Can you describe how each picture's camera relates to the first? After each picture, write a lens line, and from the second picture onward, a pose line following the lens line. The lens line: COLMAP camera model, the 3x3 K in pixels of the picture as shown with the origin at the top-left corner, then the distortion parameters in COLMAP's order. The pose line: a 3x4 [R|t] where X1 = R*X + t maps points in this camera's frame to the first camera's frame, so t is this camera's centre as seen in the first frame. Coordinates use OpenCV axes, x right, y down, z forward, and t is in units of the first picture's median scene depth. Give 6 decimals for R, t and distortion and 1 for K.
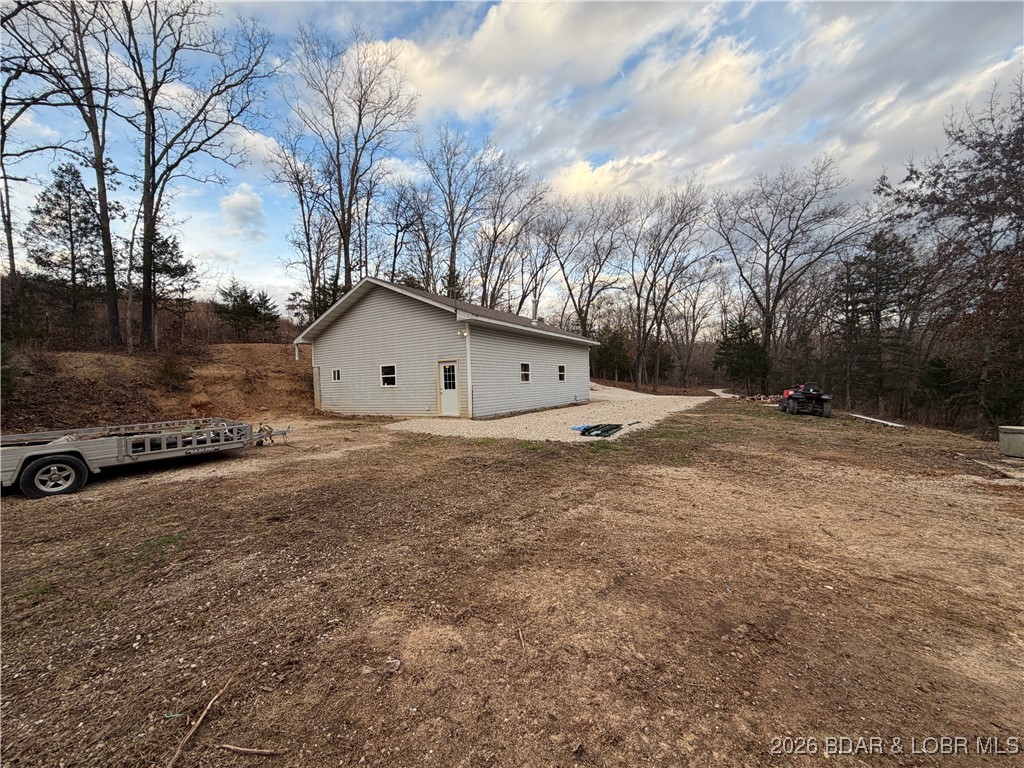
lens RADIAL K [[407.7, 0, 508.1], [0, 407.7, 385.0], [0, 0, 1]] dist [0.000666, -0.000593]
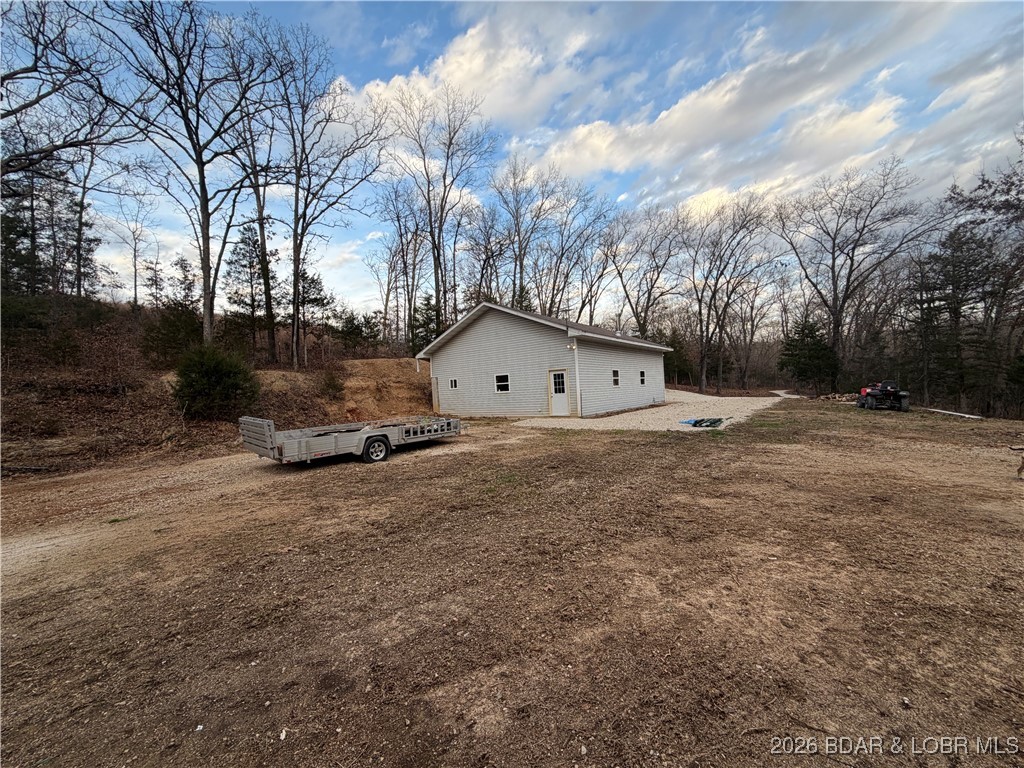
lens RADIAL K [[407.7, 0, 508.1], [0, 407.7, 385.0], [0, 0, 1]] dist [0.000666, -0.000593]
pose [[0.994327, -0.022087, -0.104045, -0.126348], [0.020439, 0.999649, -0.016871, 0.002310], [0.104381, 0.014649, 0.994429, -0.156453]]
